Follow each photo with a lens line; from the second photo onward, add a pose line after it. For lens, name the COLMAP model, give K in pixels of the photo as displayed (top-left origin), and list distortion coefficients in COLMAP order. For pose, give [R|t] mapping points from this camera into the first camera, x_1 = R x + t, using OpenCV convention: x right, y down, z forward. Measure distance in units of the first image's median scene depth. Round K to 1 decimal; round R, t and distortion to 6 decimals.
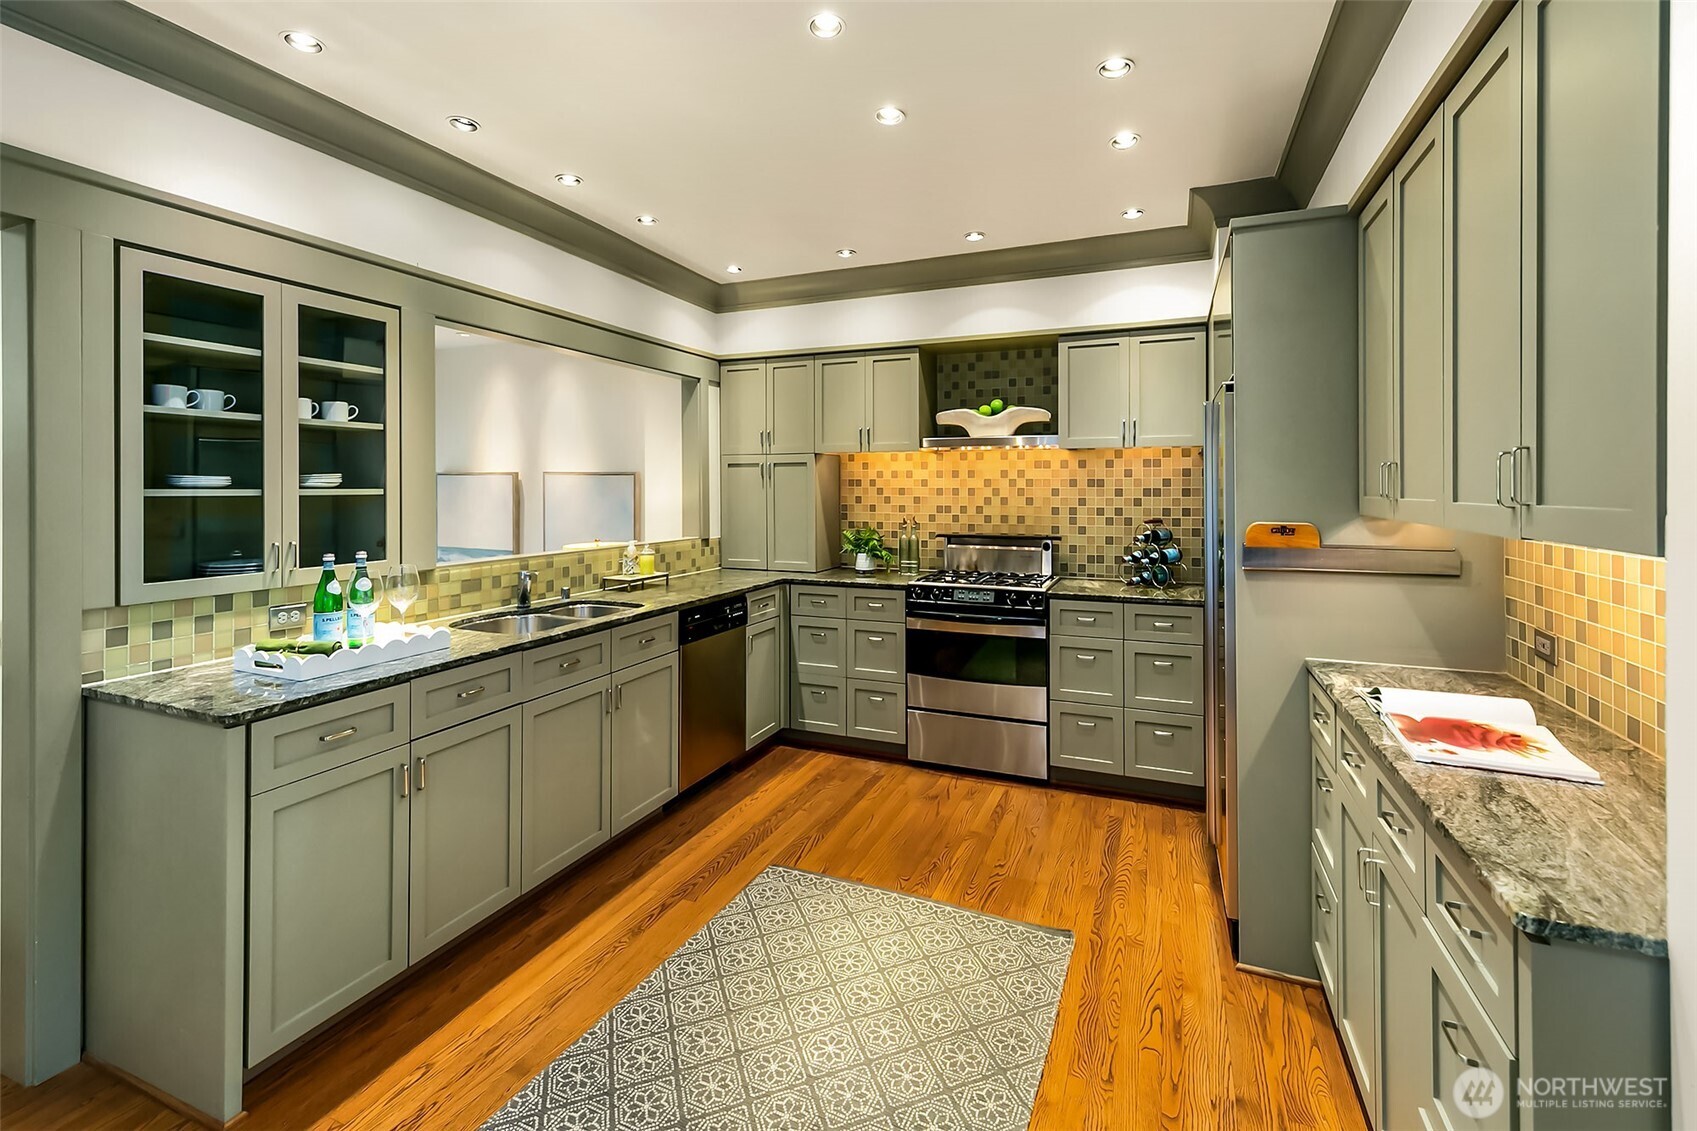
lens RADIAL K [[754.6, 0, 832.1], [0, 754.6, 484.8], [0, 0, 1]] dist [0.003318, -0.000105]
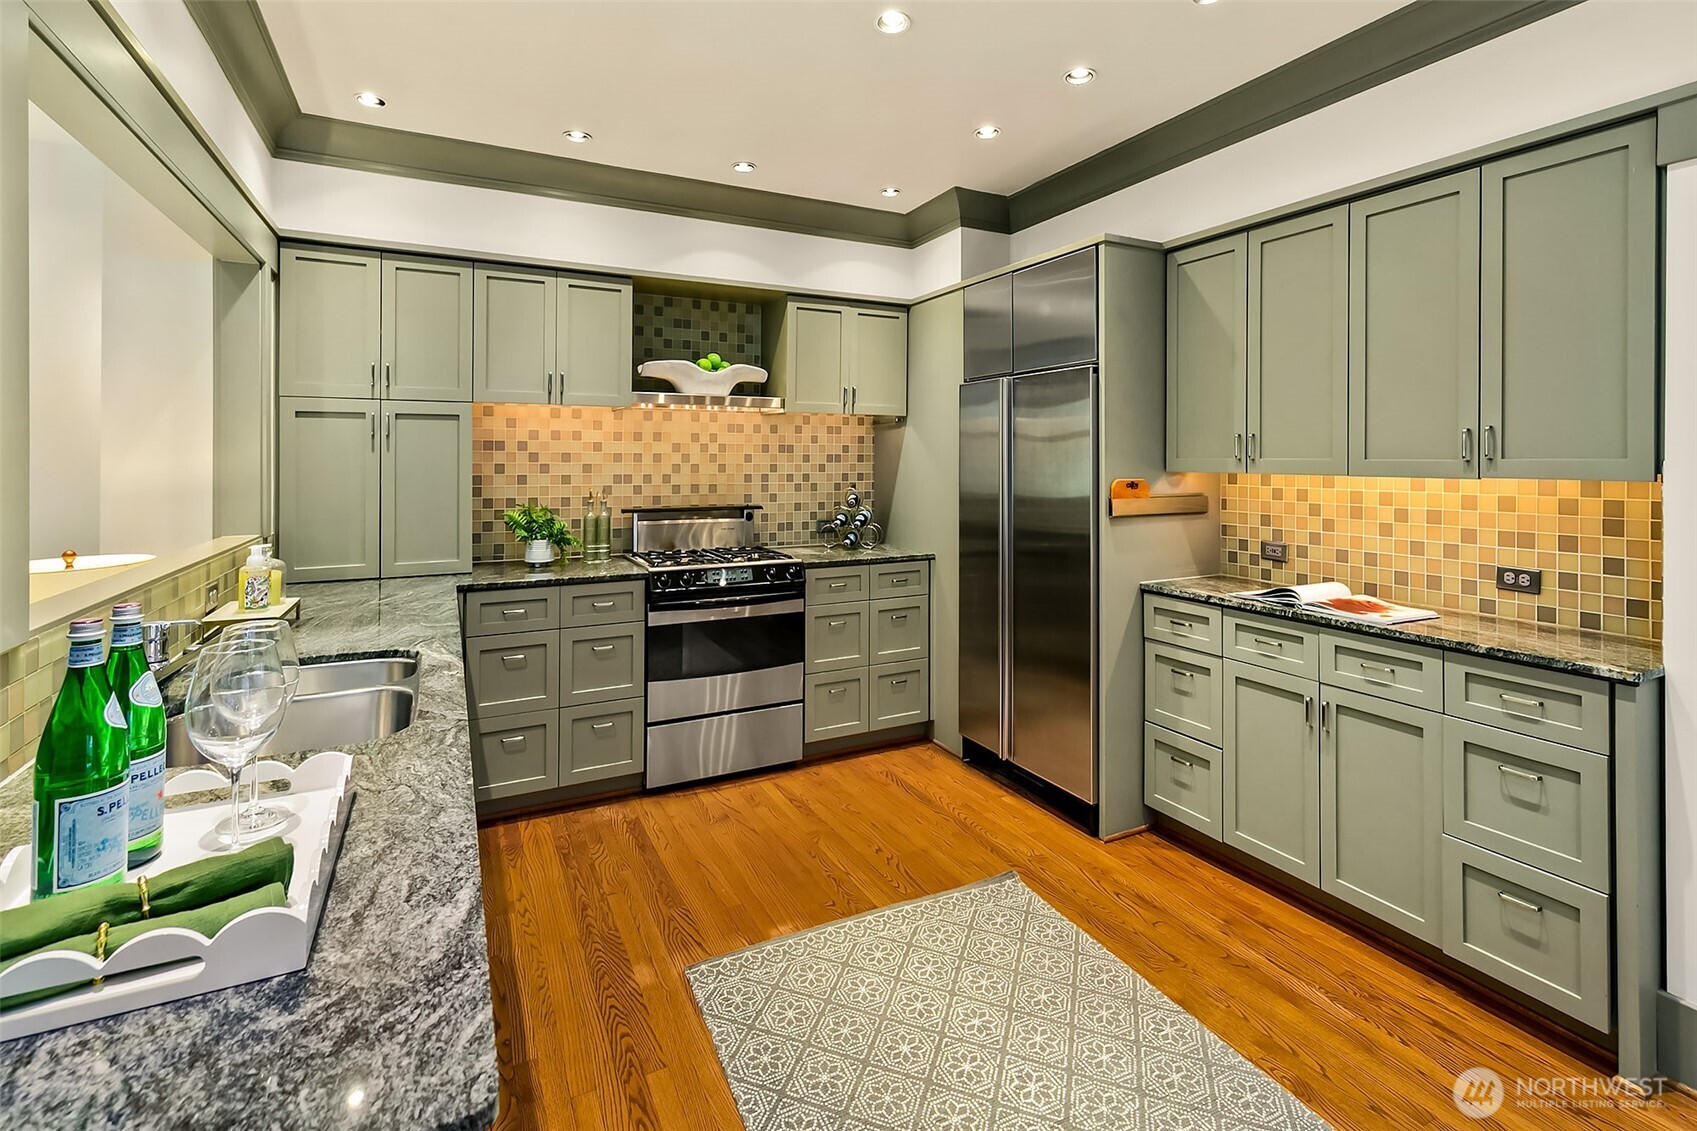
lens RADIAL K [[802.9, 0, 866.2], [0, 802.9, 456.4], [0, 0, 1]] dist [0.005575, 0.000431]
pose [[0.624359, 0.003504, 0.781130, -0.407496], [-0.003855, 0.999992, -0.001404, 0.008690], [-0.781128, -0.002134, 0.624367, 0.271806]]
